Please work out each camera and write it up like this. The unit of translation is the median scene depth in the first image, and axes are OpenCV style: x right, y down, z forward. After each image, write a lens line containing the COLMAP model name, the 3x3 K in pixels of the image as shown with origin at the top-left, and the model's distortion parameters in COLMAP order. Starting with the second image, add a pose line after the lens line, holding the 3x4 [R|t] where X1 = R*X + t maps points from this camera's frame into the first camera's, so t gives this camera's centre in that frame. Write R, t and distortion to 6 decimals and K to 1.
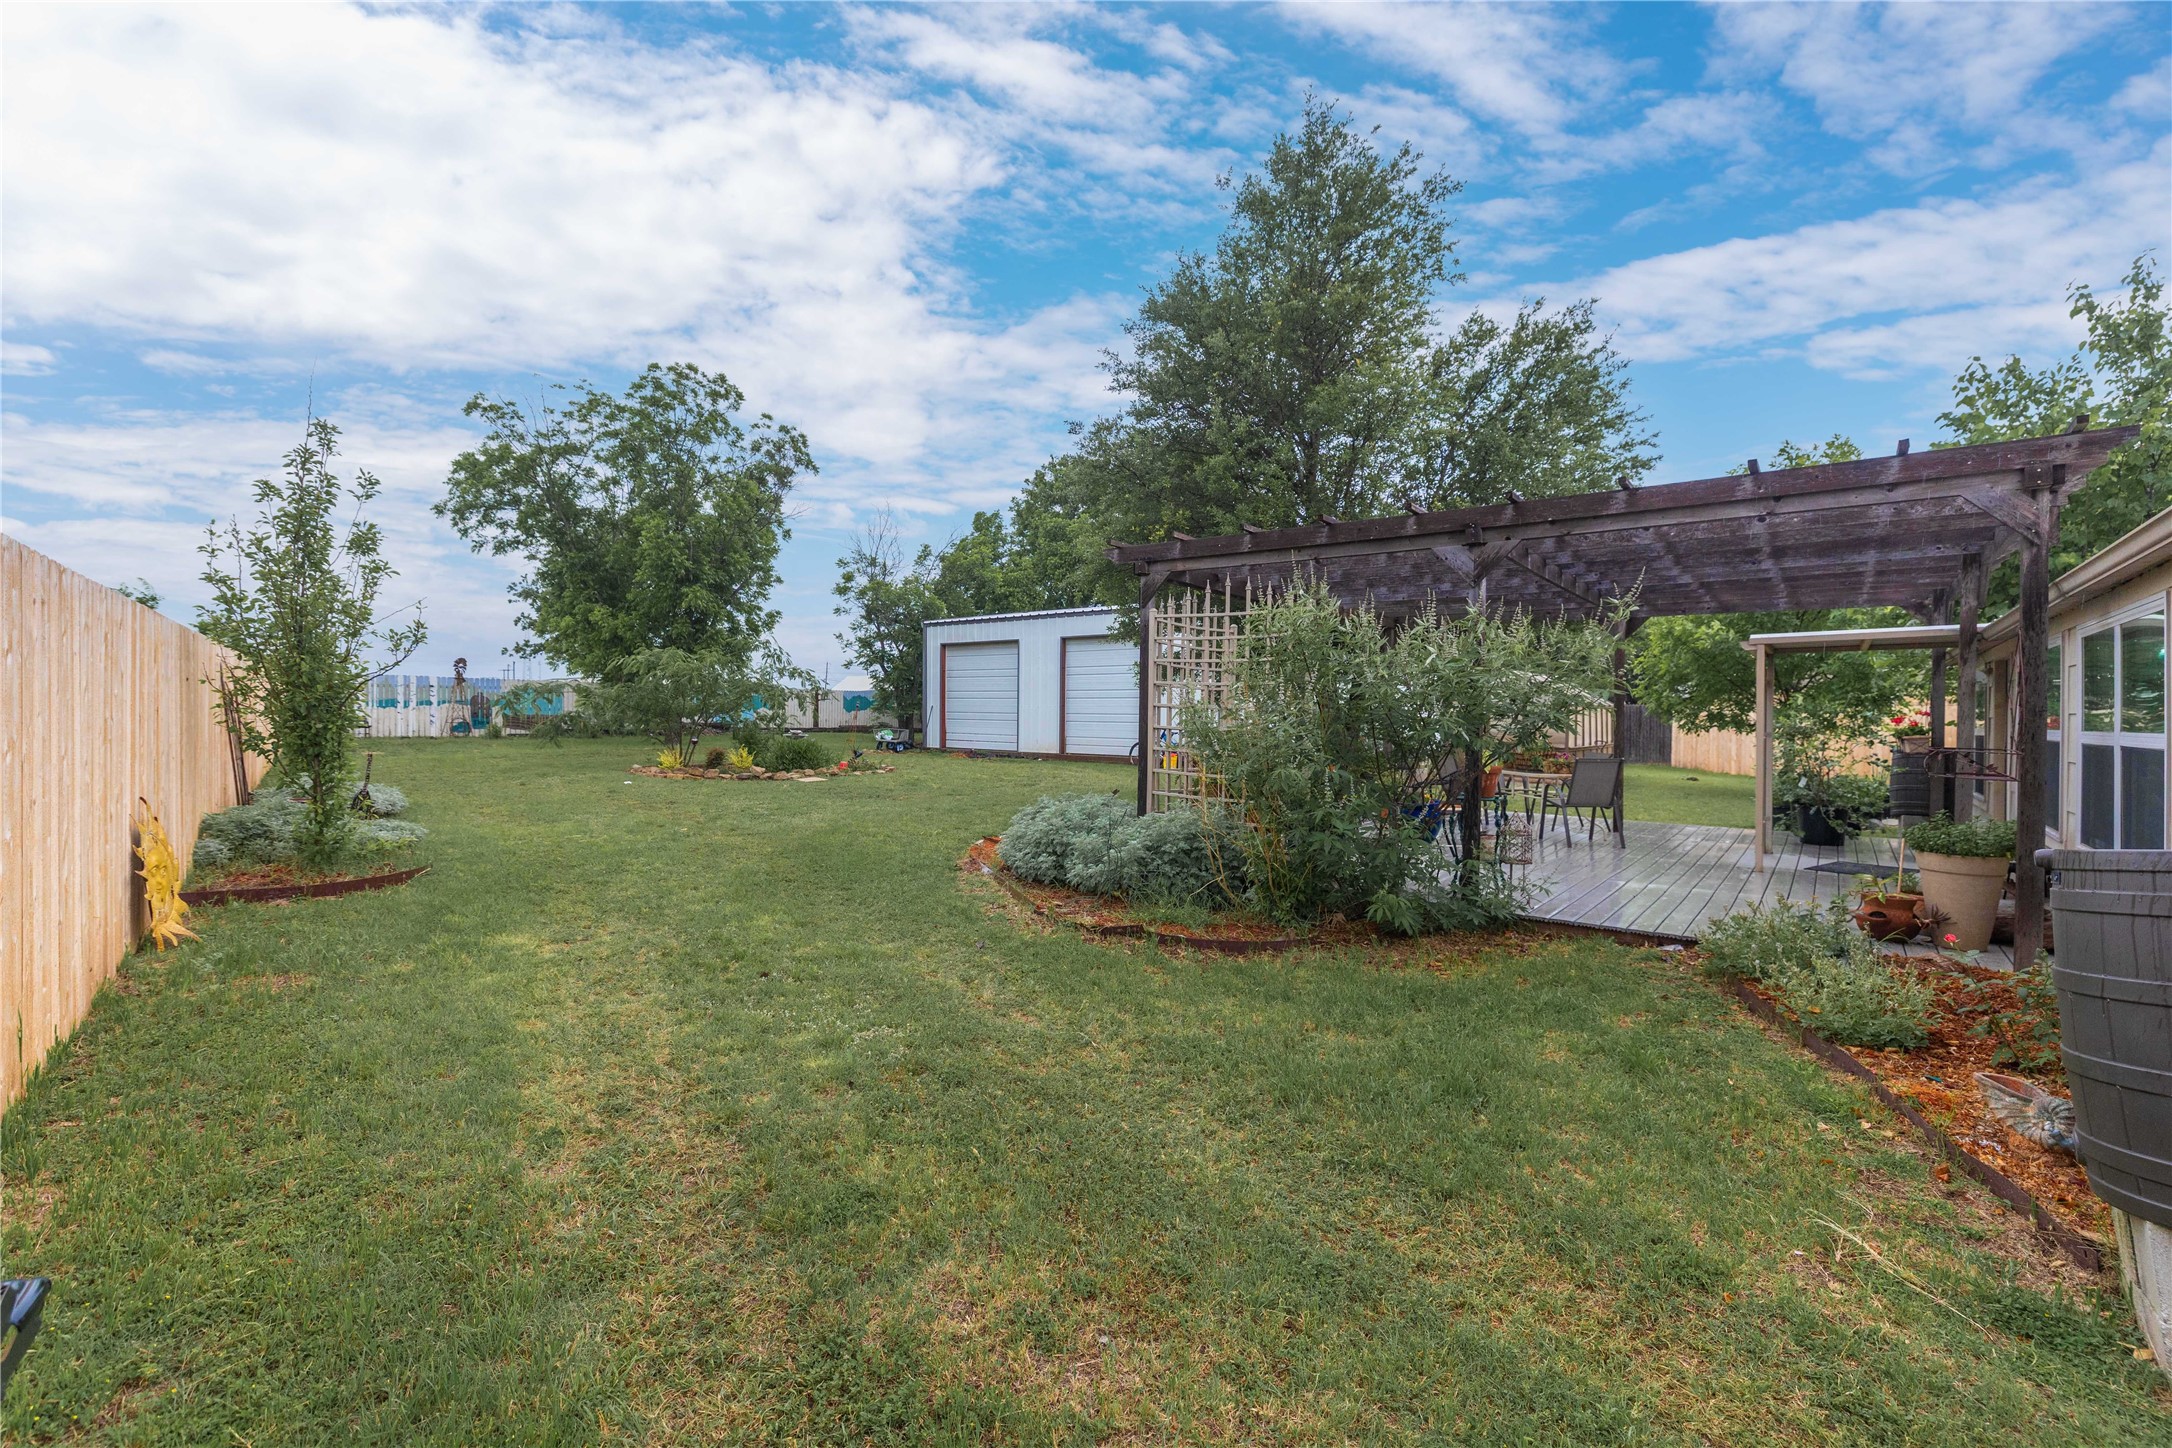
lens RADIAL K [[951.5, 0, 1086.0], [0, 951.5, 724.0], [0, 0, 1]] dist [0.002961, 0.000226]
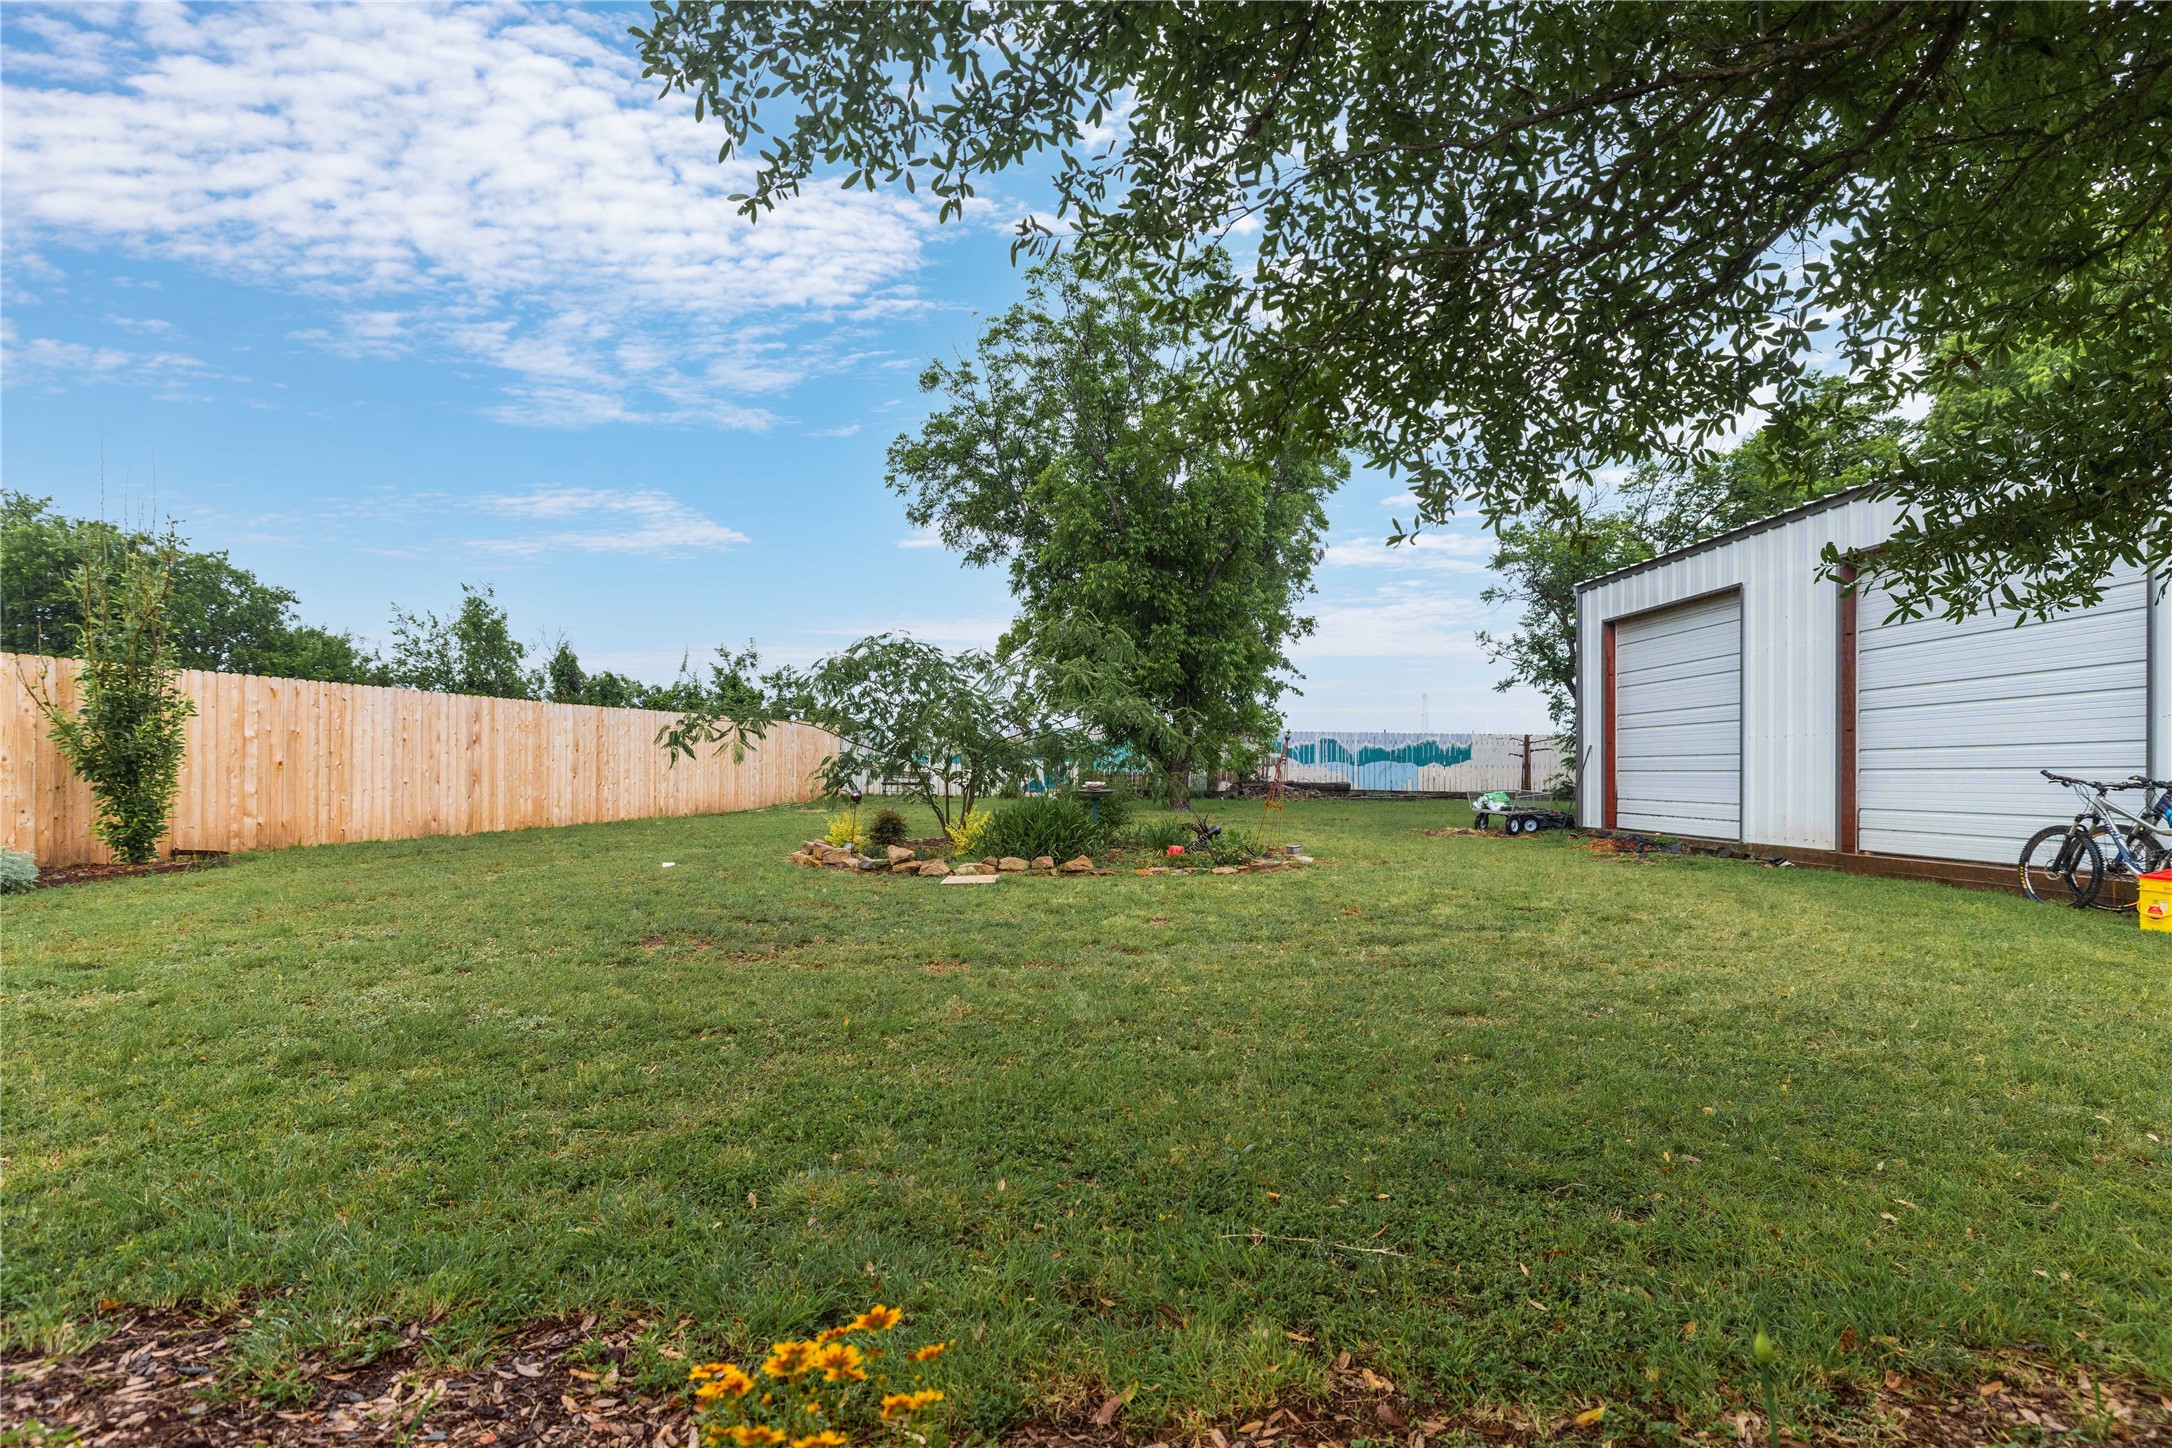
lens RADIAL K [[1034.5, 0, 1075.1], [0, 1034.5, 768.1], [0, 0, 1]] dist [-0.029165, 0.008174]
pose [[0.633879, -0.012569, -0.773330, 0.099935], [-0.009688, 0.999660, -0.024188, 0.010253], [0.773371, 0.022824, 0.633542, 0.483357]]
